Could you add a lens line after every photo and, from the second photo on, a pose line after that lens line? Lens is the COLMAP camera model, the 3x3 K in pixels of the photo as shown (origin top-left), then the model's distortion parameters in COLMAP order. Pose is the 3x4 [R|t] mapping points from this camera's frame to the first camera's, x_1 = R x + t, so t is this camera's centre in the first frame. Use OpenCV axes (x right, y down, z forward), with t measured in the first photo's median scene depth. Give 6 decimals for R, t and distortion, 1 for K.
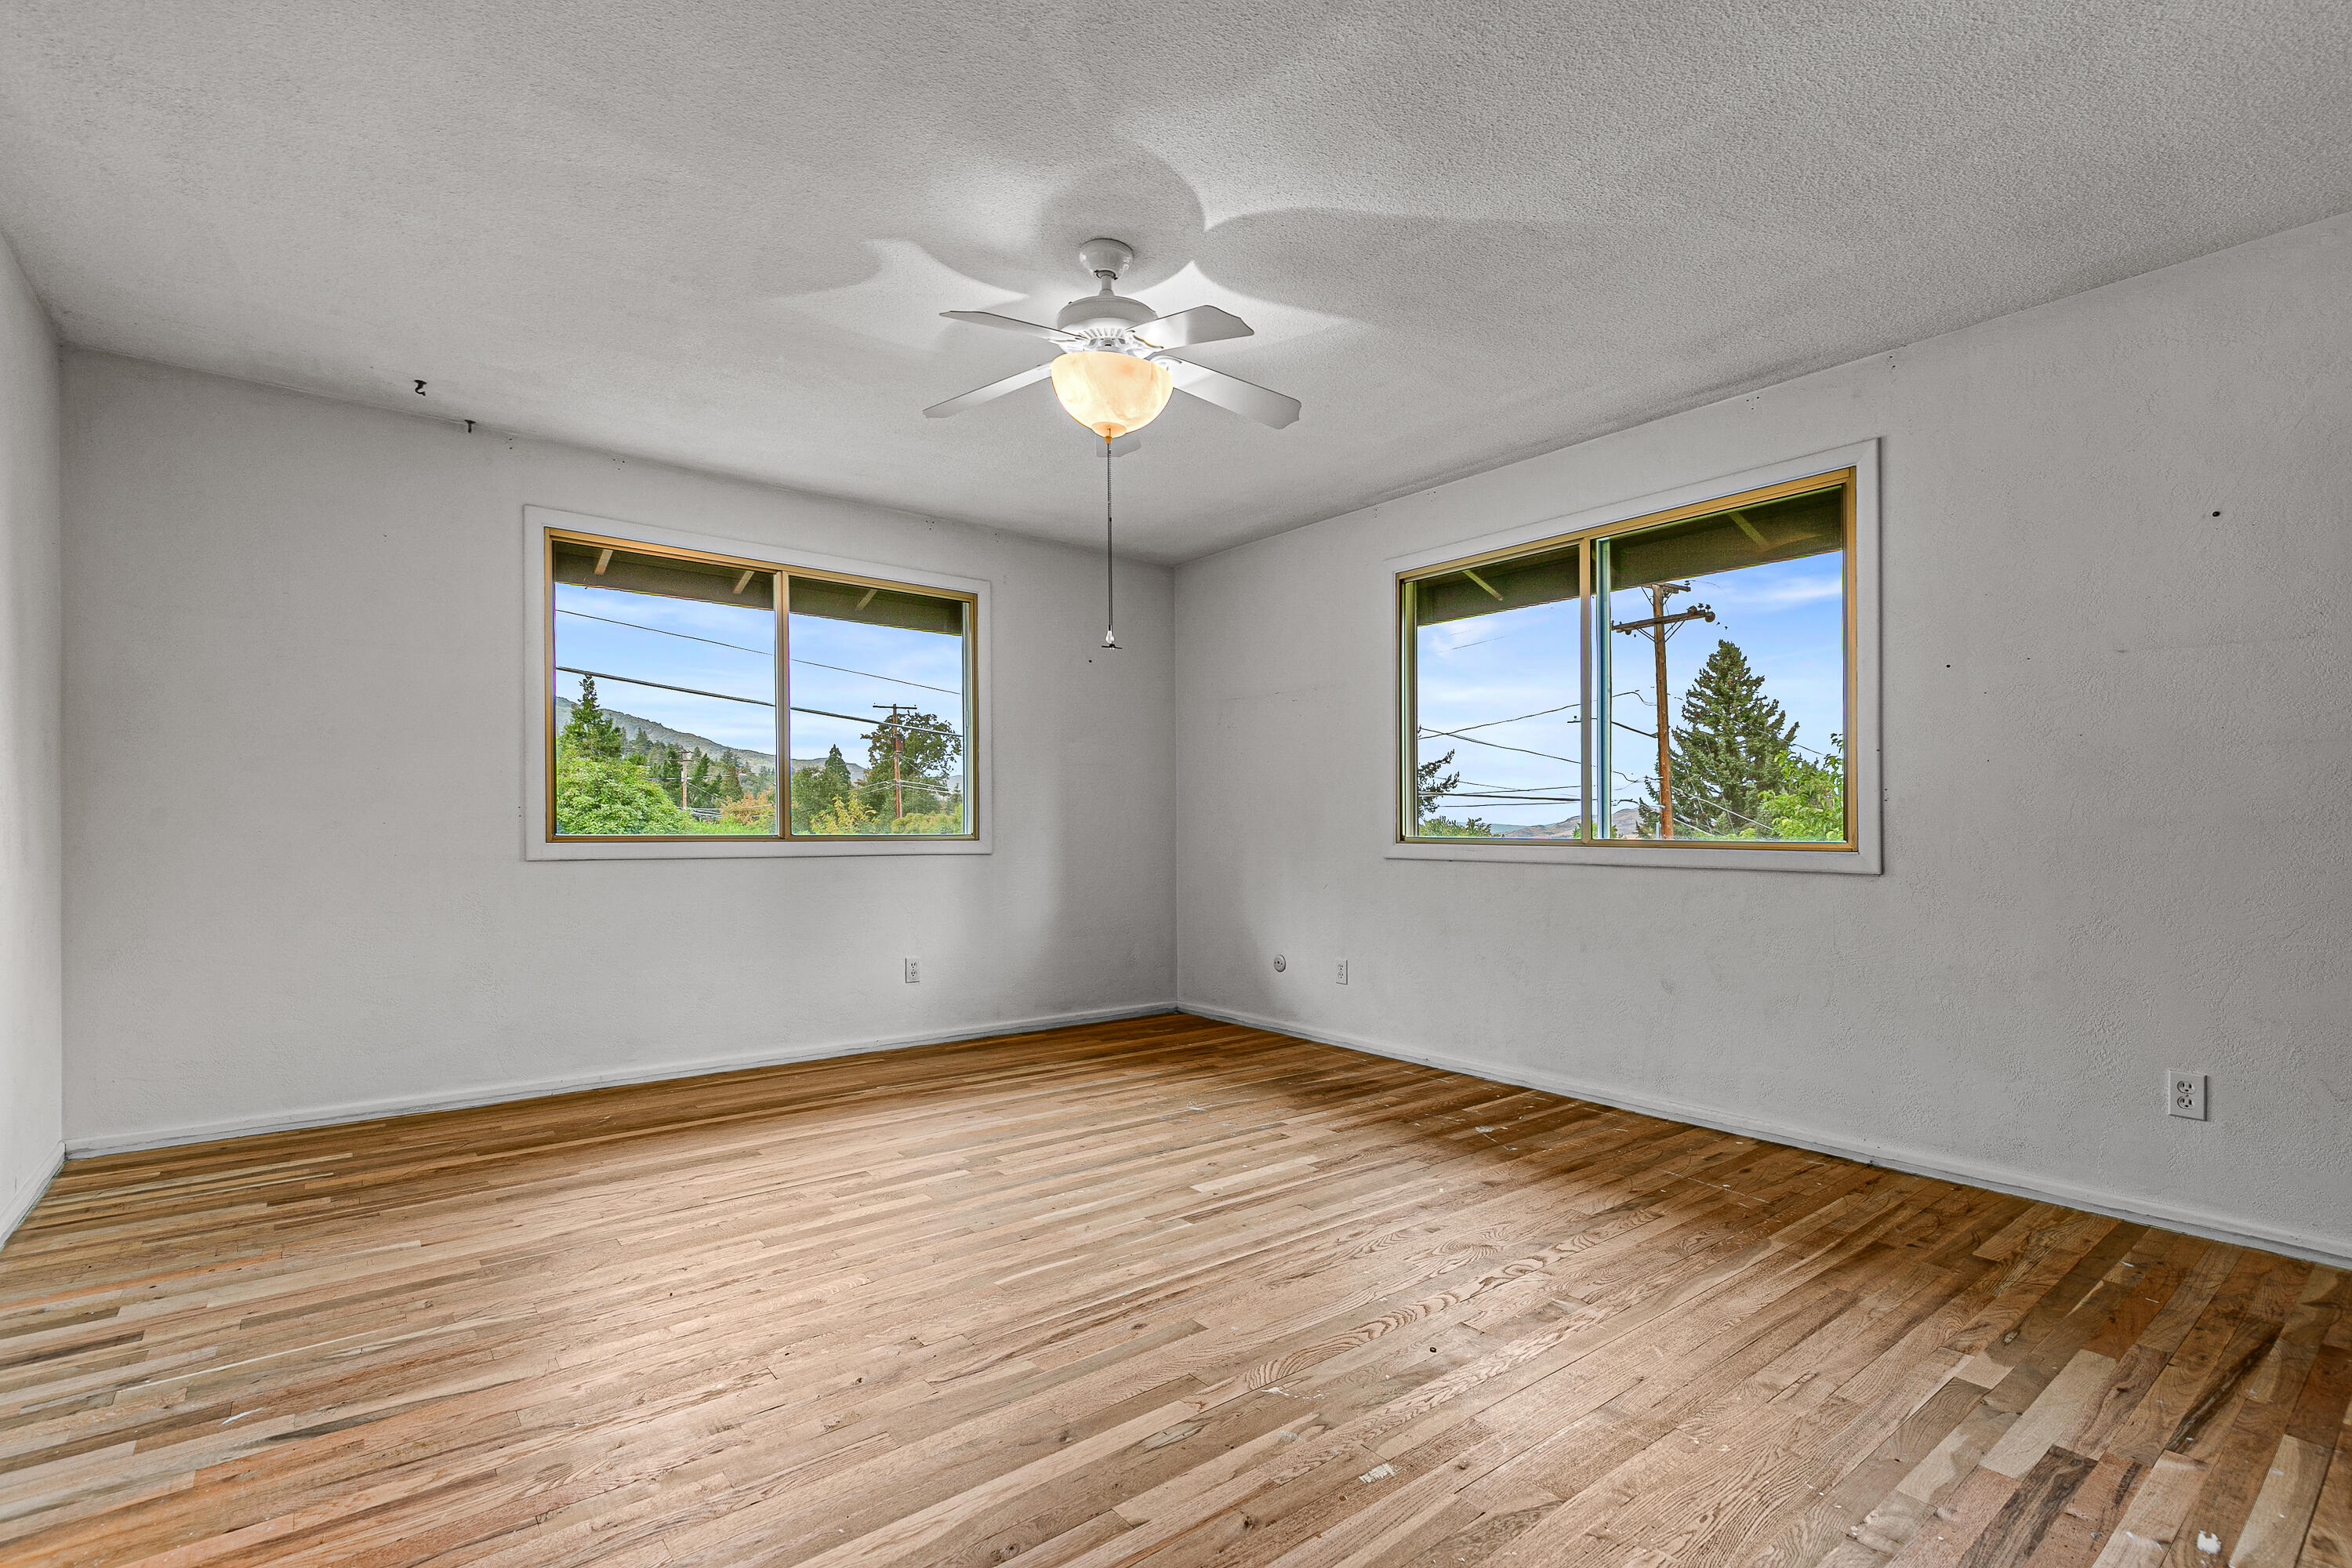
lens RADIAL K [[1076.9, 0, 1175.8], [0, 1076.9, 794.2], [0, 0, 1]] dist [0.010813, -0.002311]
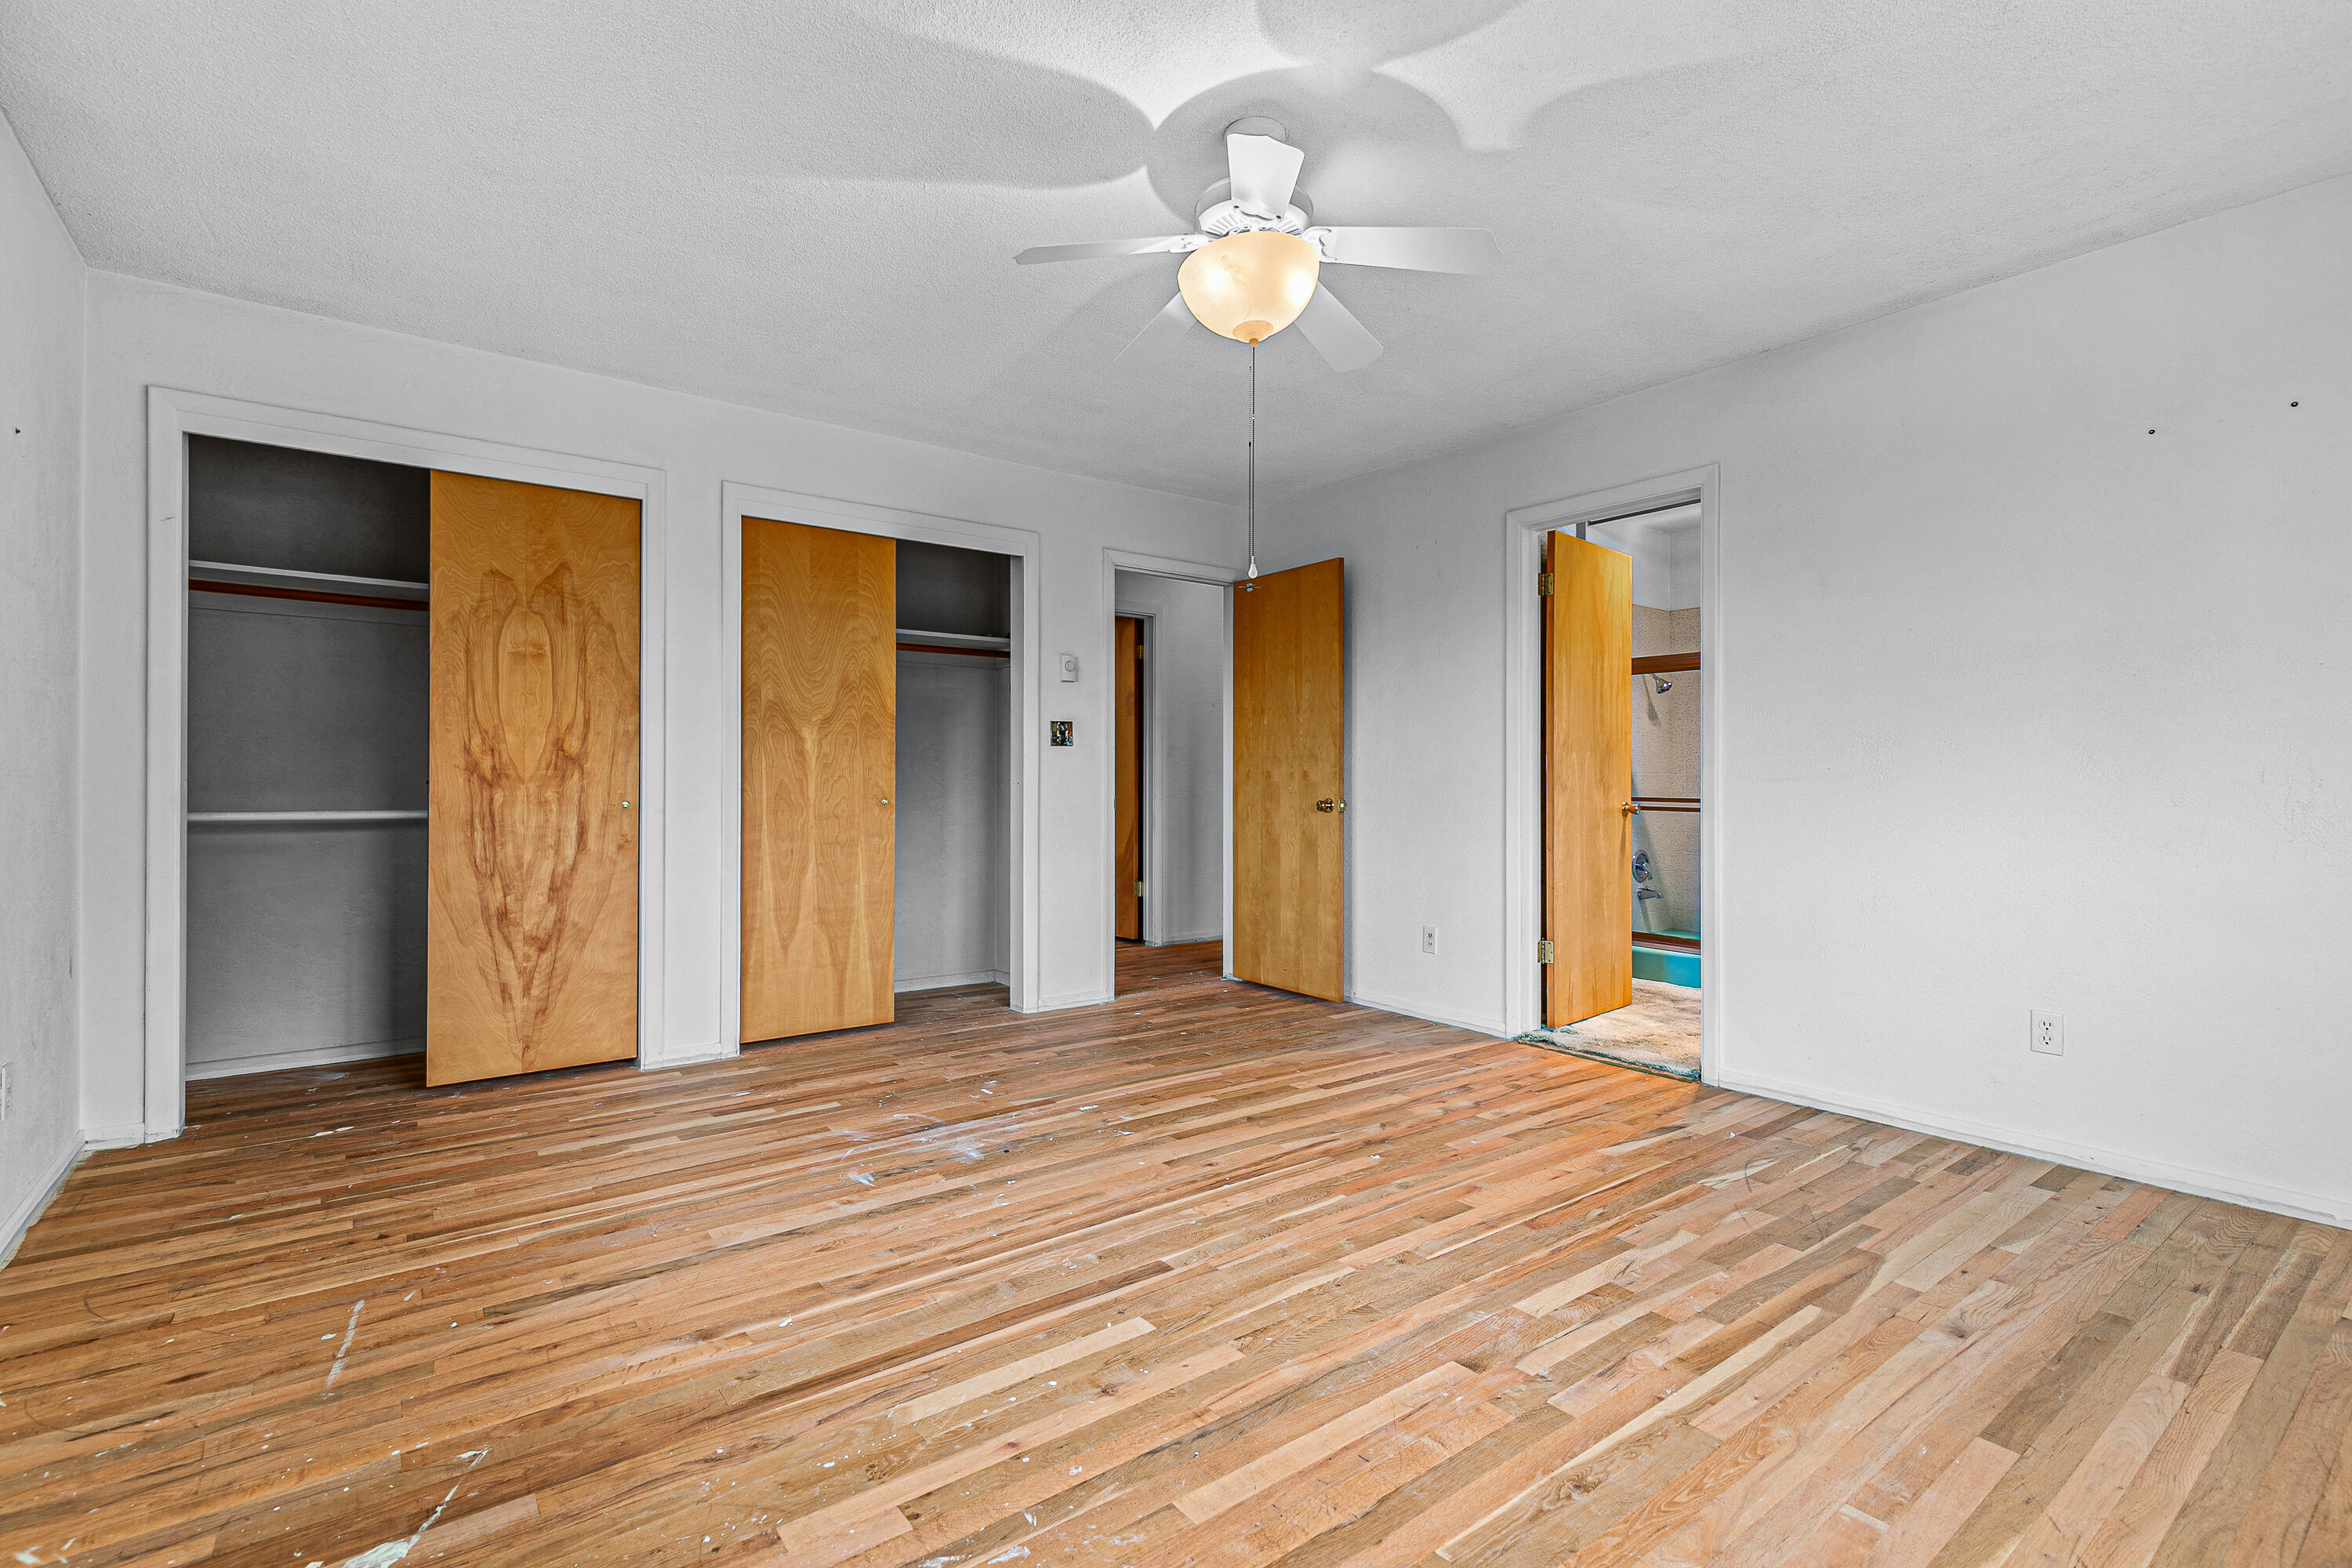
lens RADIAL K [[1076.9, 0, 1181.8], [0, 1076.9, 785.2], [0, 0, 1]] dist [0.010813, -0.002311]
pose [[-0.999742, -0.007932, 0.021268, -0.018142], [-0.008508, 0.999597, -0.027100, 0.056859], [-0.021045, -0.027274, -0.999406, 2.133944]]
